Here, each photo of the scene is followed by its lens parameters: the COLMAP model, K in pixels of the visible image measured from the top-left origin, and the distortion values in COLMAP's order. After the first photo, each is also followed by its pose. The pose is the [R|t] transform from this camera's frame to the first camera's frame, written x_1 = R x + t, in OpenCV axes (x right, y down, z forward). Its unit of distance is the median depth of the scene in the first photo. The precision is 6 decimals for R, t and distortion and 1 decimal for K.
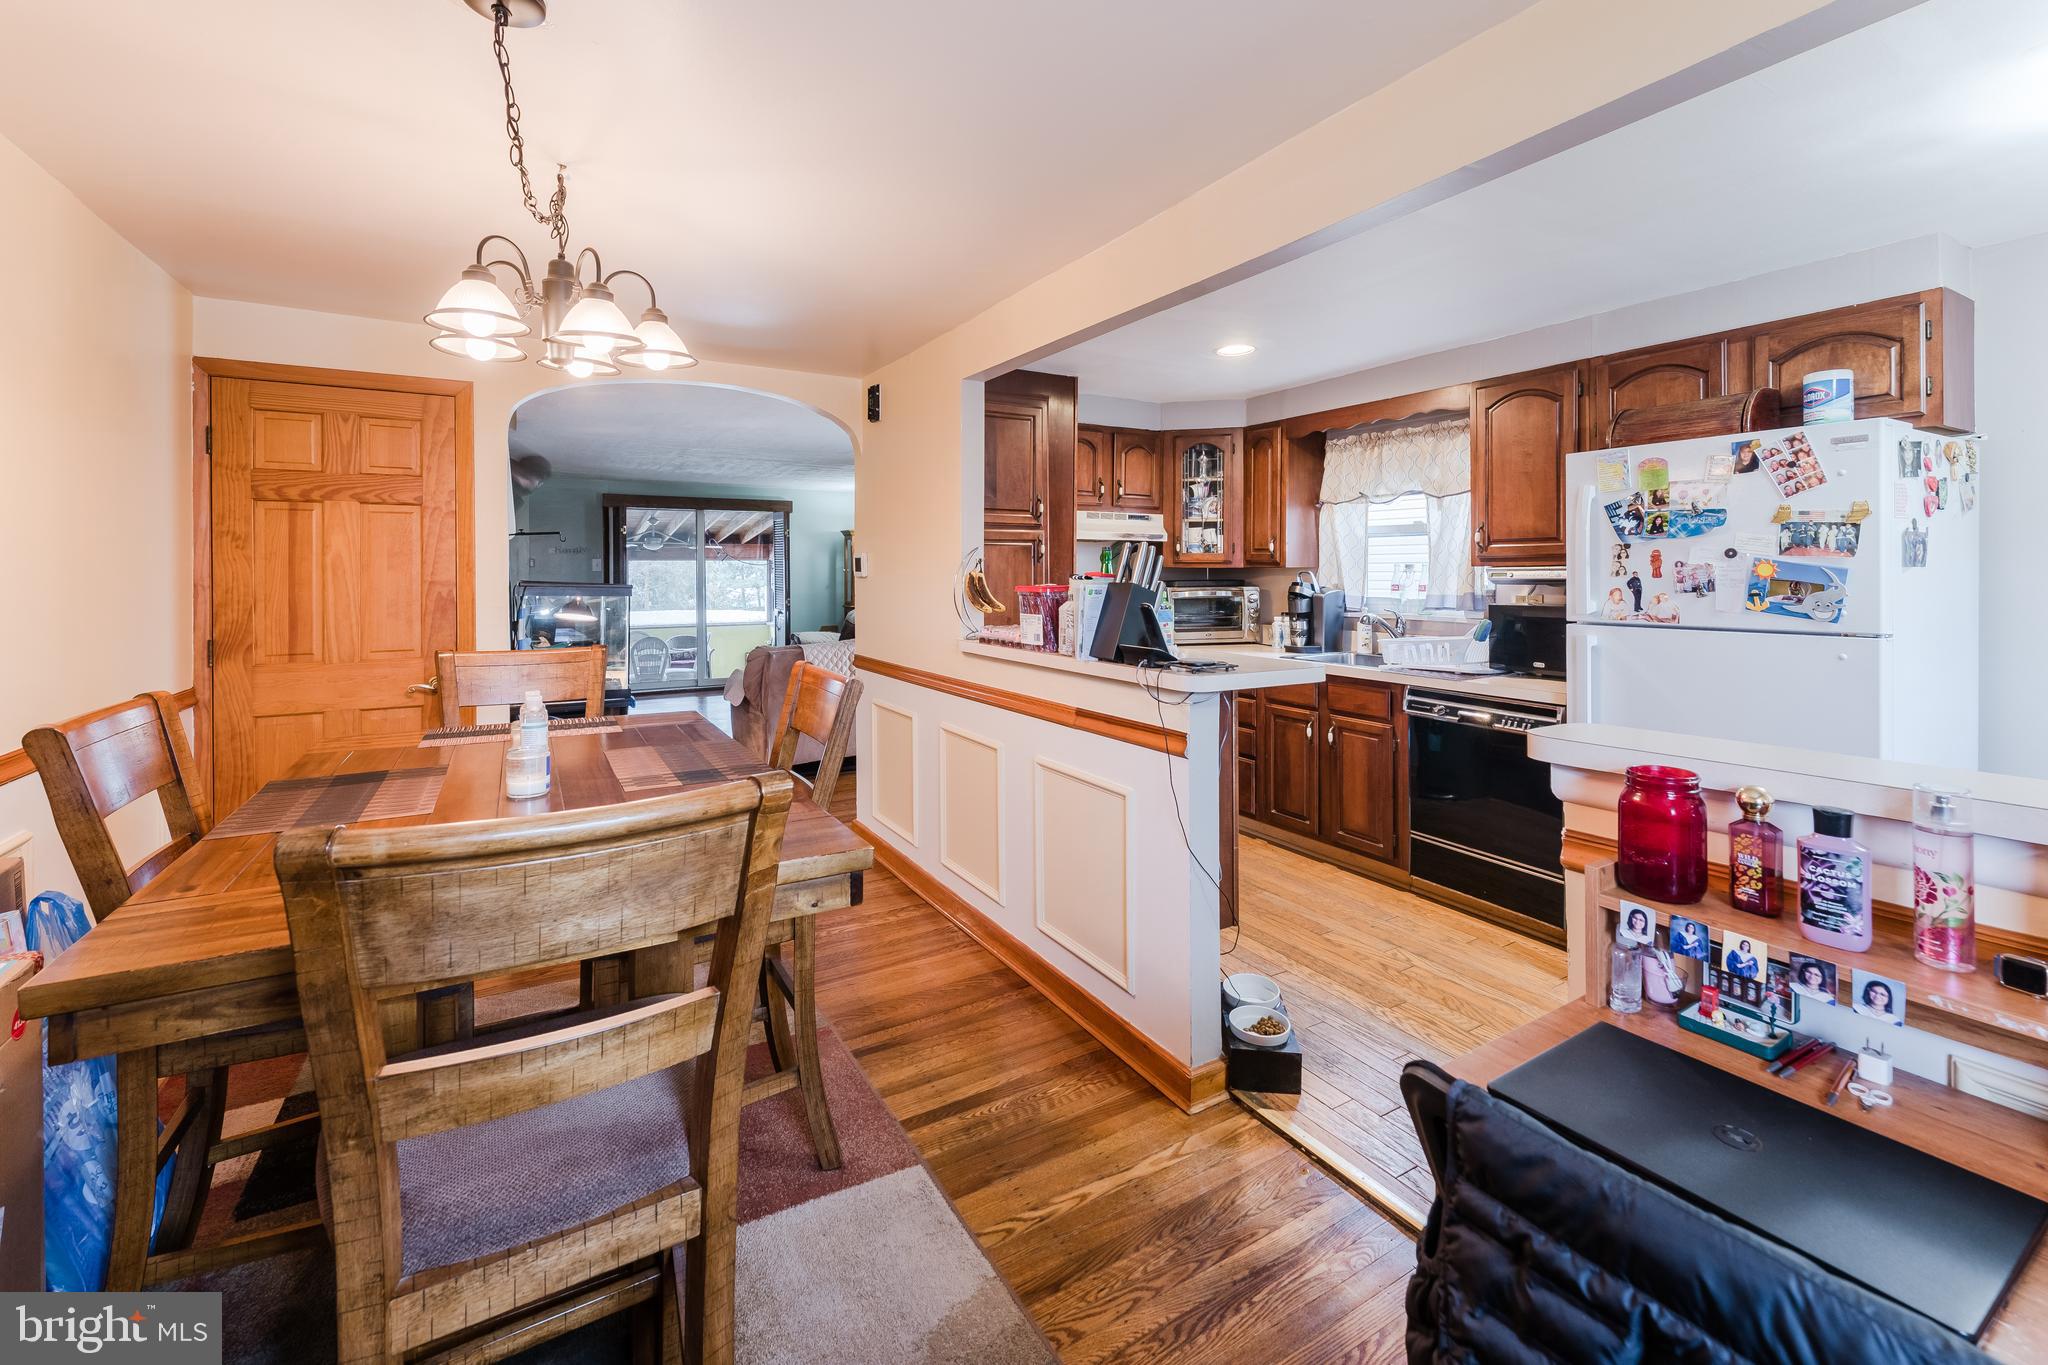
lens RADIAL K [[848.0, 0, 1001.4], [0, 848.0, 586.9], [0, 0, 1]] dist [0.002785, -0.000485]
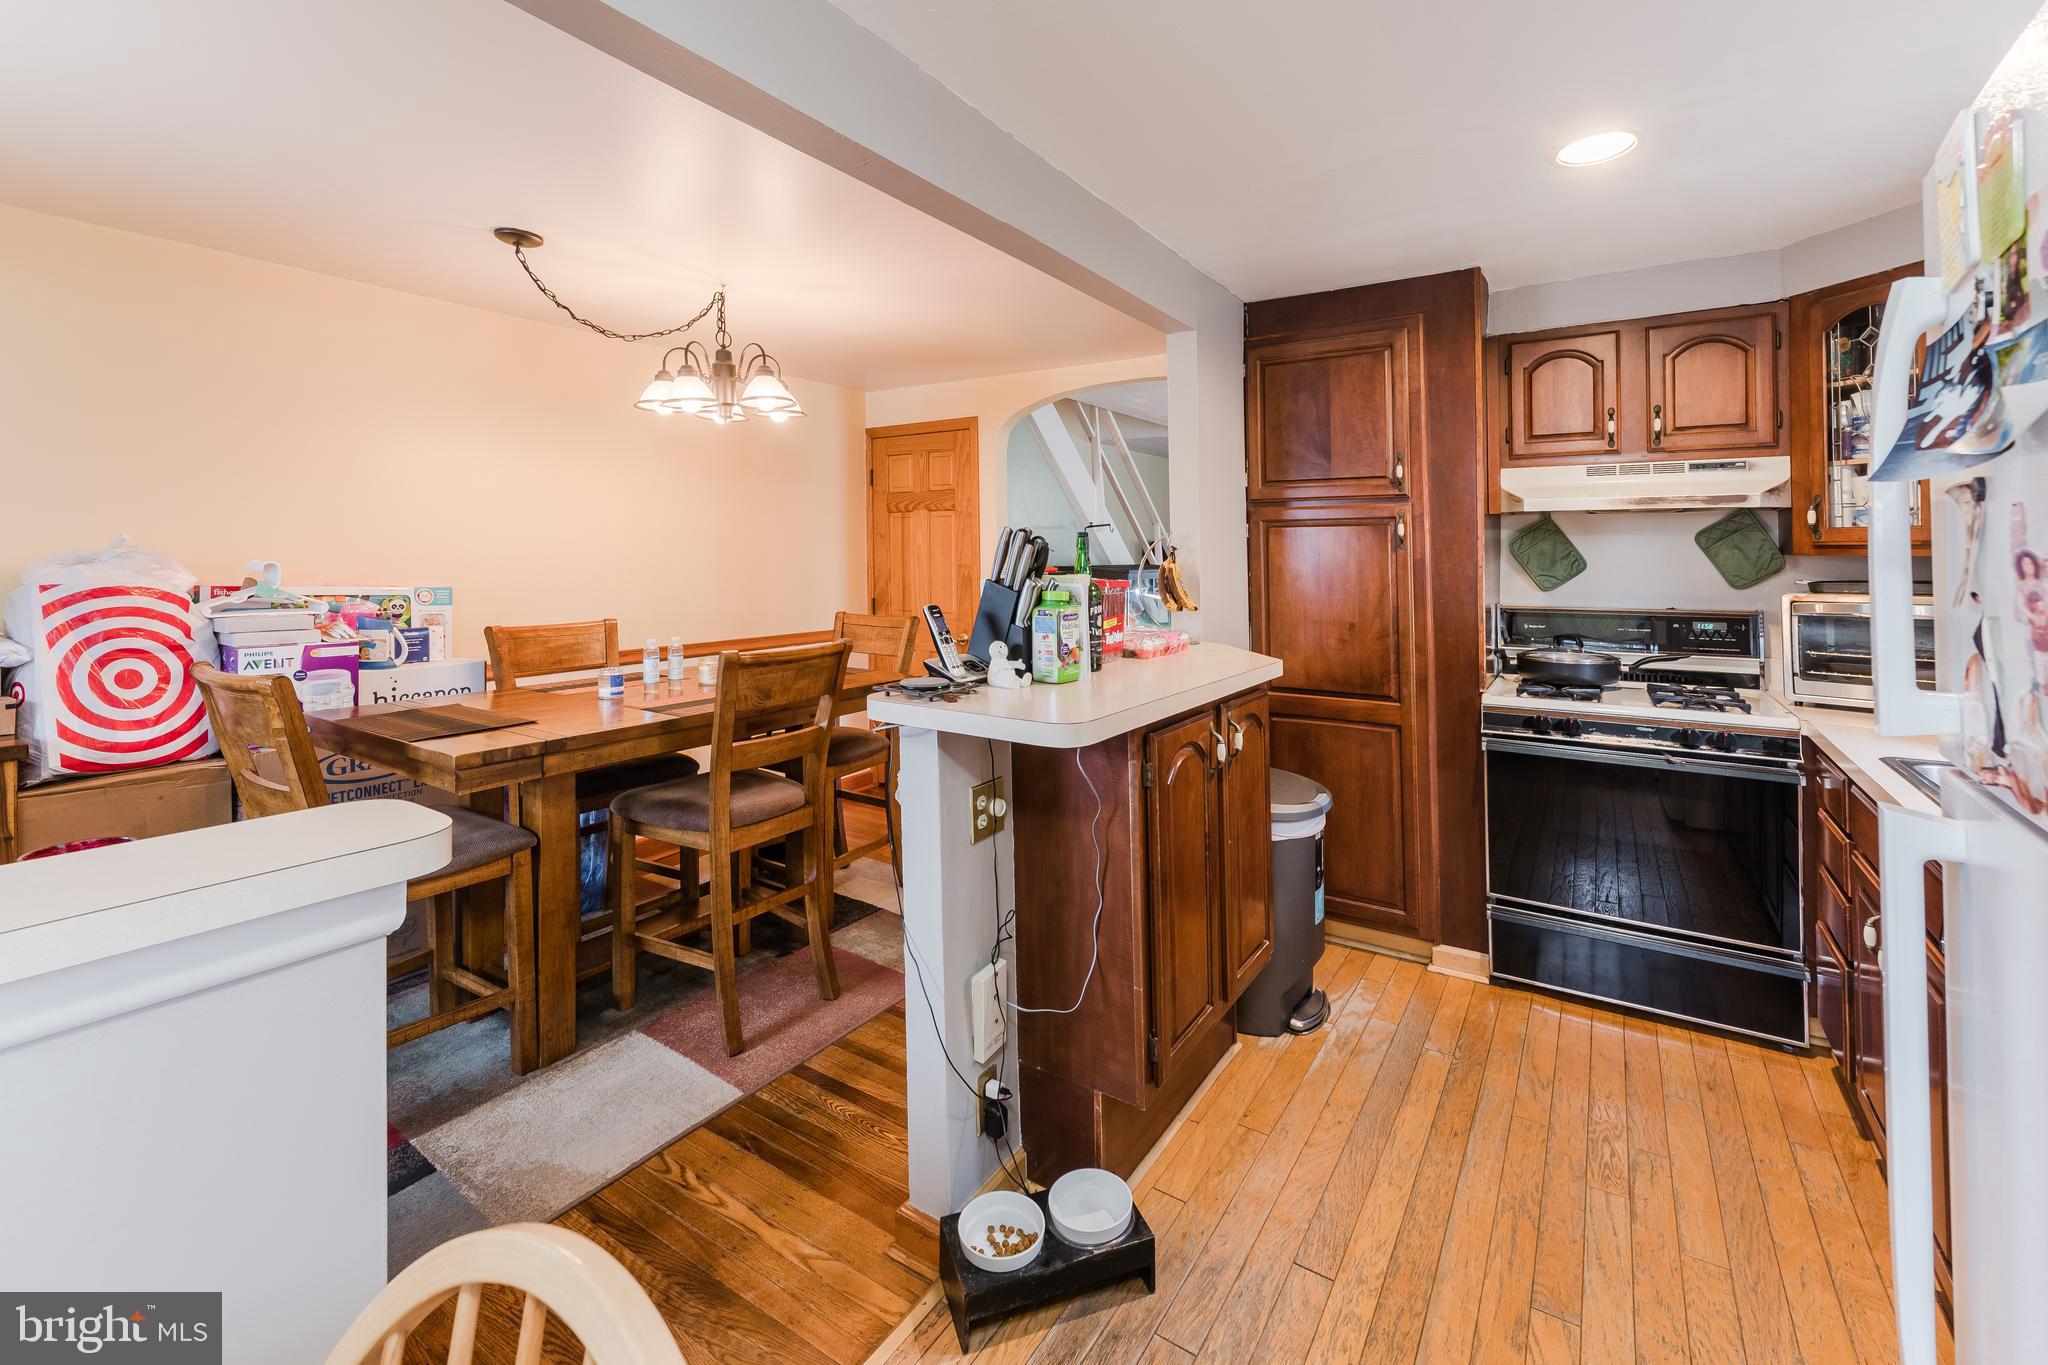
lens RADIAL K [[848.0, 0, 1061.9], [0, 848.0, 572.2], [0, 0, 1]] dist [0.002785, -0.000485]
pose [[0.471002, 0.021075, -0.881880, 0.544889], [-0.018038, 0.999736, 0.014258, -0.014383], [0.881948, 0.009192, 0.471258, 0.424549]]
